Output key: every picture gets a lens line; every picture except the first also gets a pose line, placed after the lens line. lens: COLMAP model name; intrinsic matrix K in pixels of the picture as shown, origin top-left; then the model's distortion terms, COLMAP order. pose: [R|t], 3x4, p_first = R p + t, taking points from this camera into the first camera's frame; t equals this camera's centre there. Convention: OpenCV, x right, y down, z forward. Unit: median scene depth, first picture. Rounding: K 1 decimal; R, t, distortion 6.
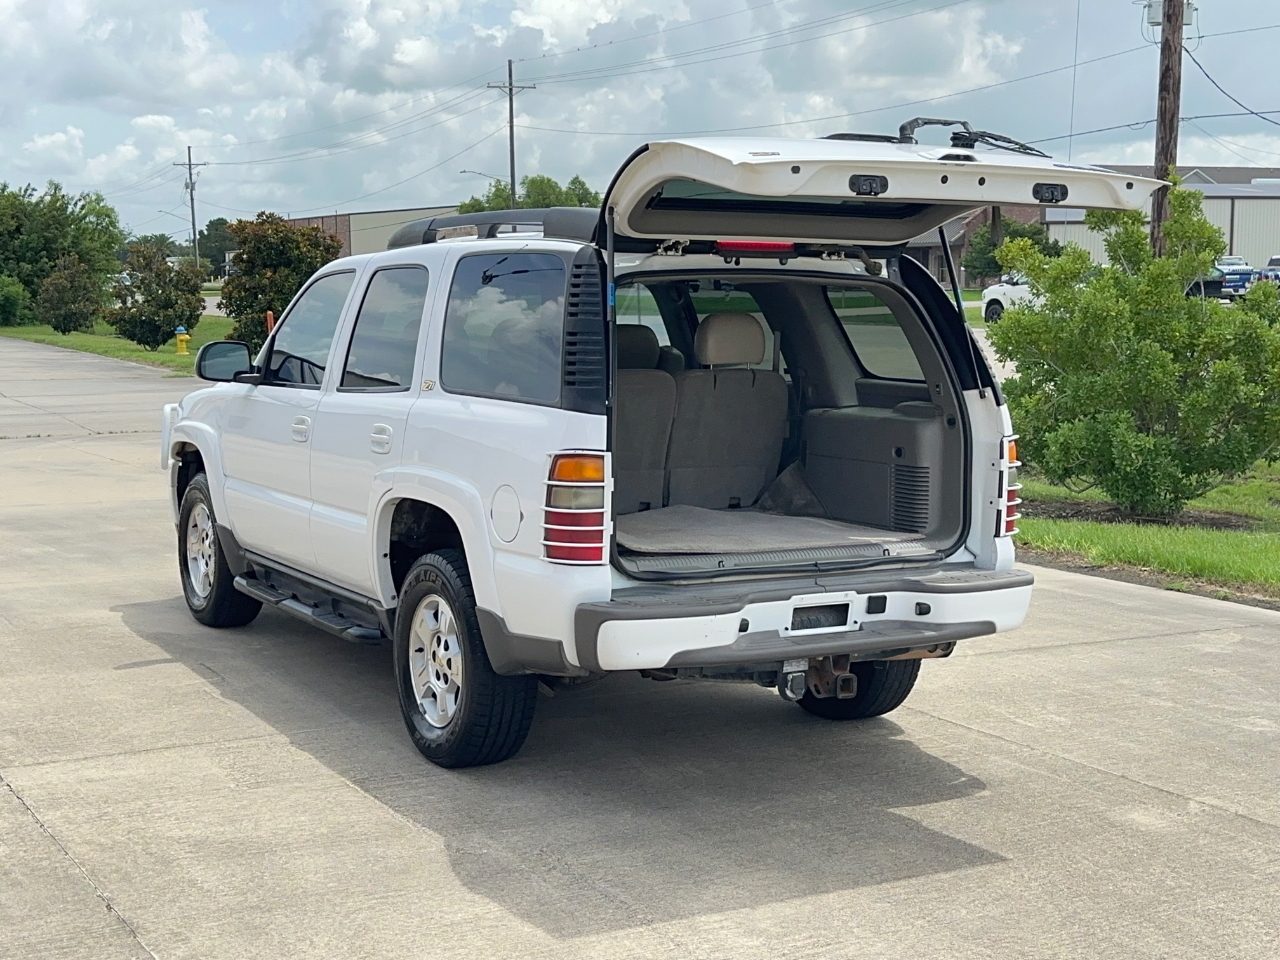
lens RADIAL K [[1775.1, 0, 627.8], [0, 1775.1, 434.2], [0, 0, 1]] dist [0.122366, 0.000000]
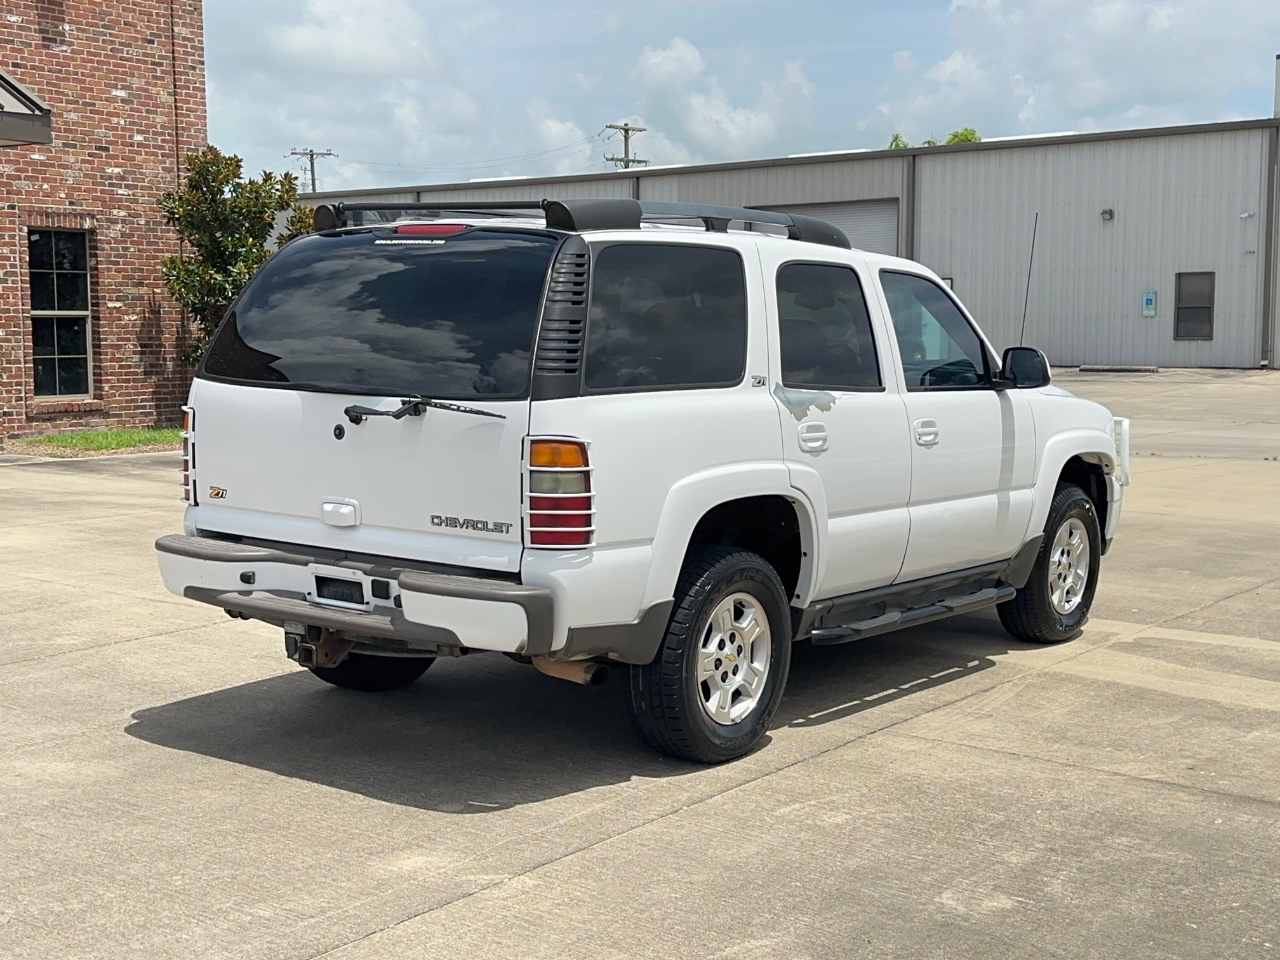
lens RADIAL K [[1775.1, 0, 626.7], [0, 1775.1, 481.6], [0, 0, 1]] dist [0.122366, 0.000000]
pose [[0.401604, 0.089439, -0.911436, 0.952763], [-0.083420, 0.994655, 0.060848, -0.030666], [0.912006, 0.051595, 0.406918, 0.621632]]
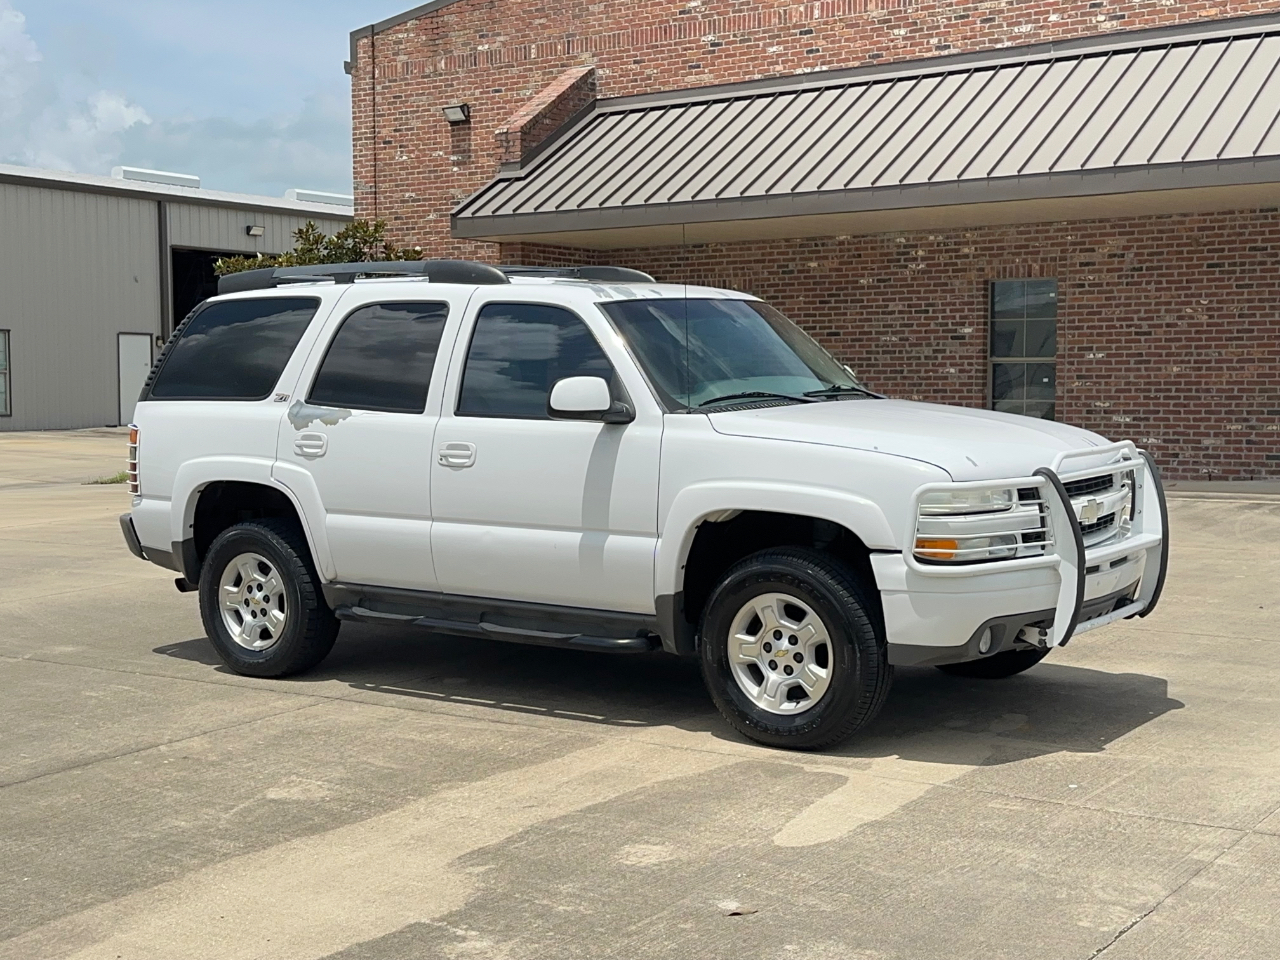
lens RADIAL K [[1775.1, 0, 633.0], [0, 1775.1, 477.2], [0, 0, 1]] dist [0.122366, 0.000000]
pose [[-0.909678, 0.033415, -0.413968, 0.414006], [-0.026802, 0.989957, 0.138804, -0.155801], [0.414449, 0.137362, -0.899646, 2.283475]]
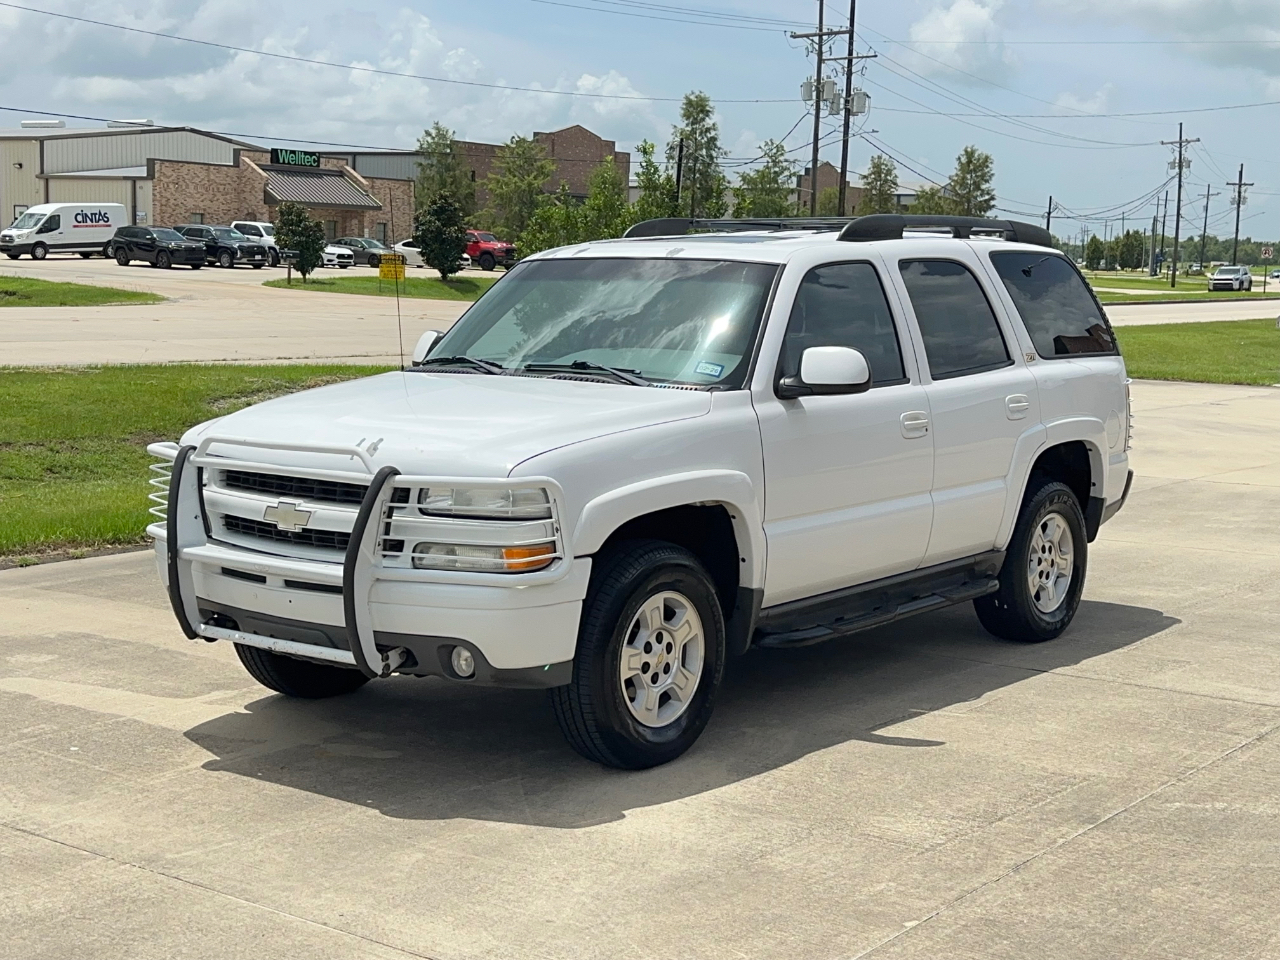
lens RADIAL K [[1775.1, 0, 627.3], [0, 1775.1, 479.6], [0, 0, 1]] dist [0.122366, 0.000000]
pose [[-0.370629, -0.121705, 0.920773, -1.118450], [0.055086, 0.986752, 0.152599, -0.142572], [-0.927146, 0.107279, -0.359015, 1.625770]]
